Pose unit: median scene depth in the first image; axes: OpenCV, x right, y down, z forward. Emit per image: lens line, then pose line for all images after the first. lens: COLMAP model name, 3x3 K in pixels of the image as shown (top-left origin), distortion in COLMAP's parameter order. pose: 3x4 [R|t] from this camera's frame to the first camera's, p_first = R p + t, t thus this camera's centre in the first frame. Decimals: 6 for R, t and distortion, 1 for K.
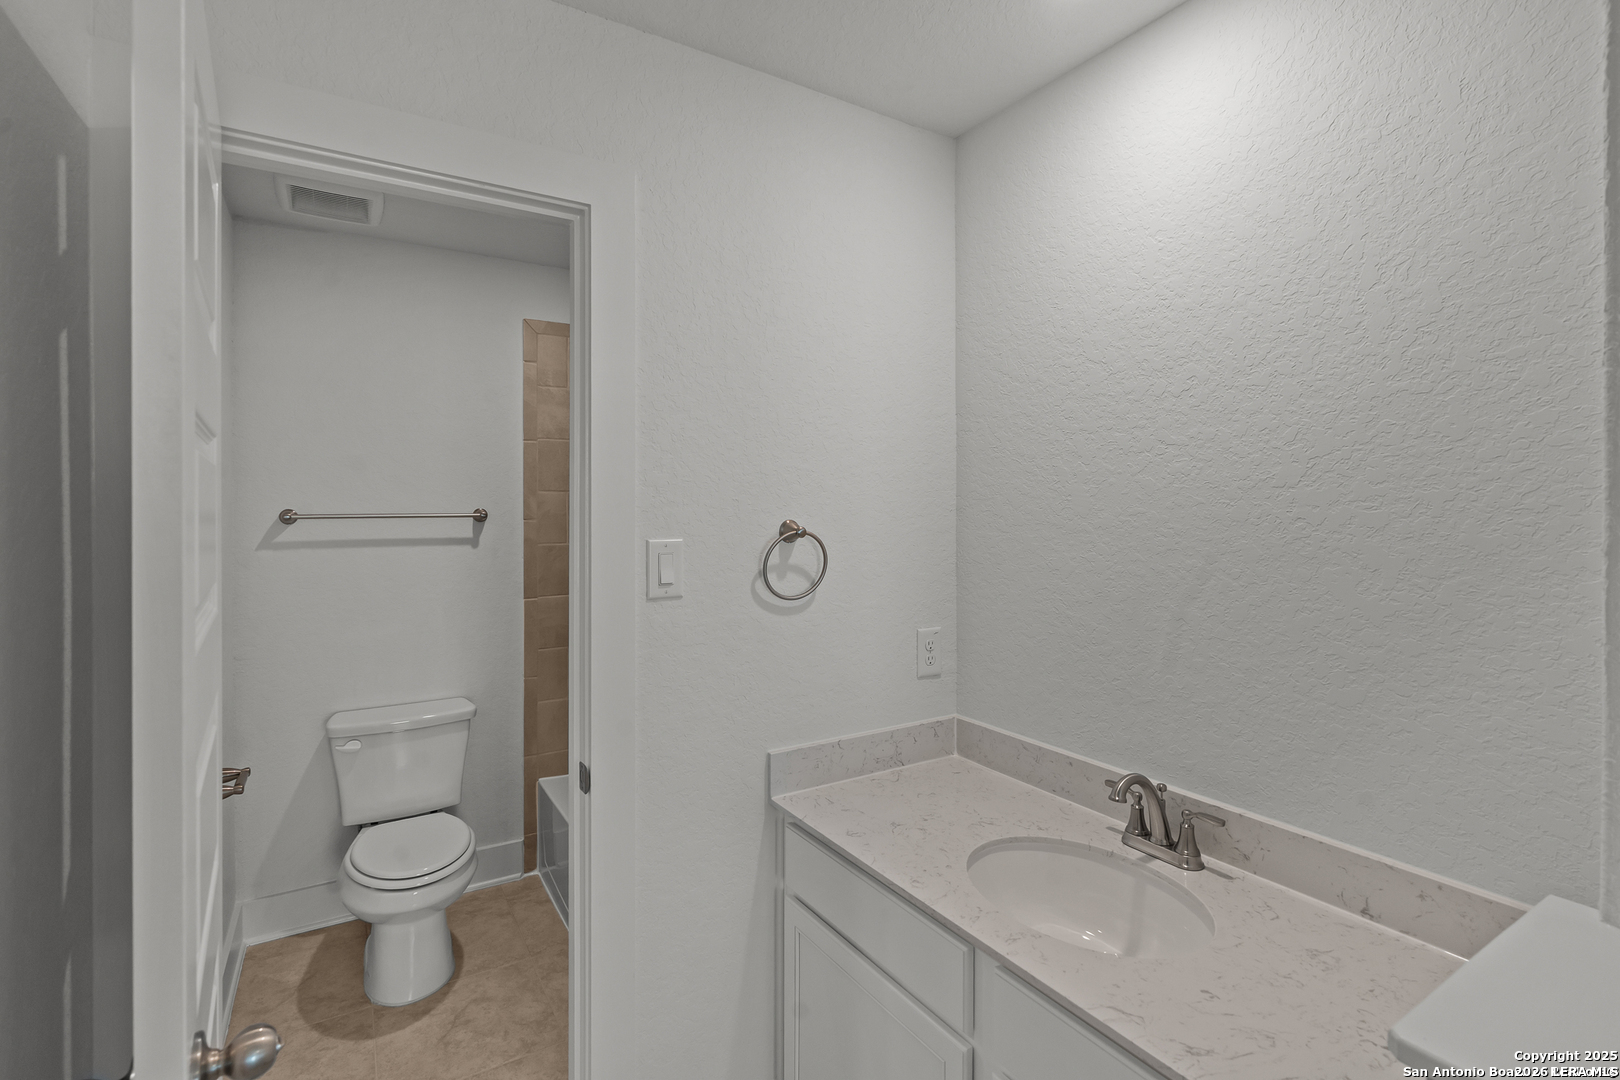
lens RADIAL K [[756.3, 0, 822.2], [0, 756.3, 531.5], [0, 0, 1]] dist [-0.004733, 0.000739]
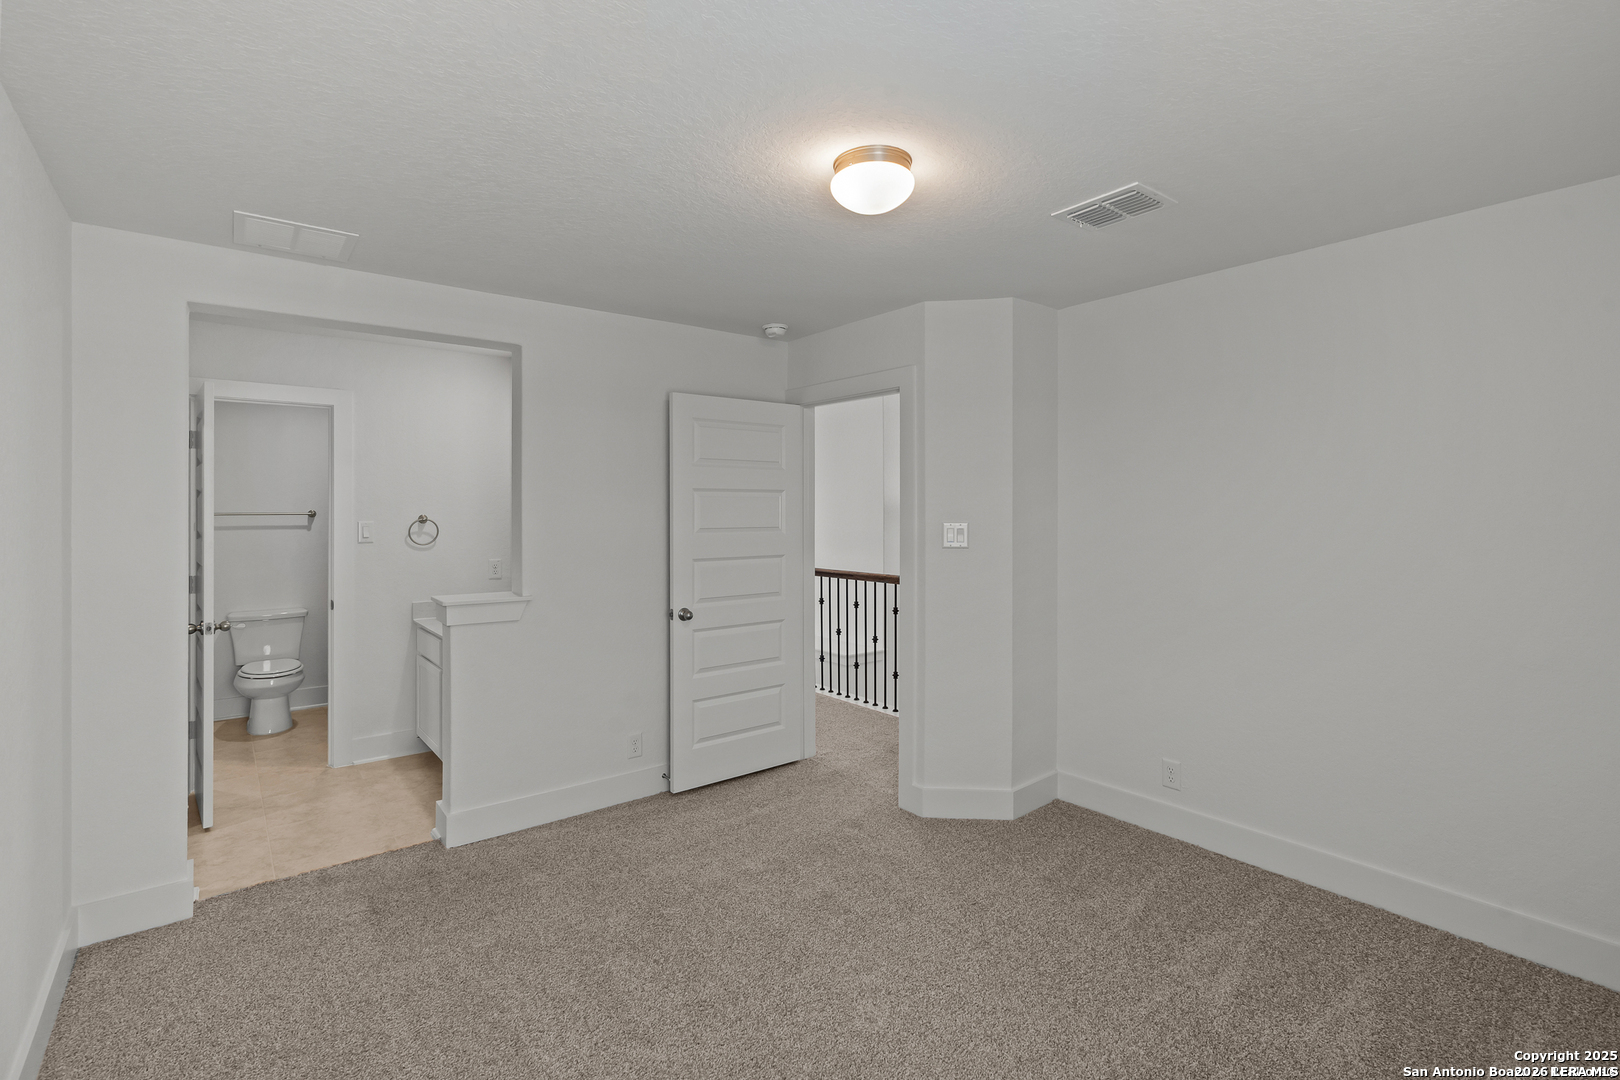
lens RADIAL K [[756.3, 0, 807.2], [0, 756.3, 523.0], [0, 0, 1]] dist [-0.004733, 0.000739]
pose [[0.994613, -0.000036, 0.103660, 0.901057], [0.001444, 0.999908, -0.013516, 0.045157], [-0.103650, 0.013593, 0.994521, -1.557159]]
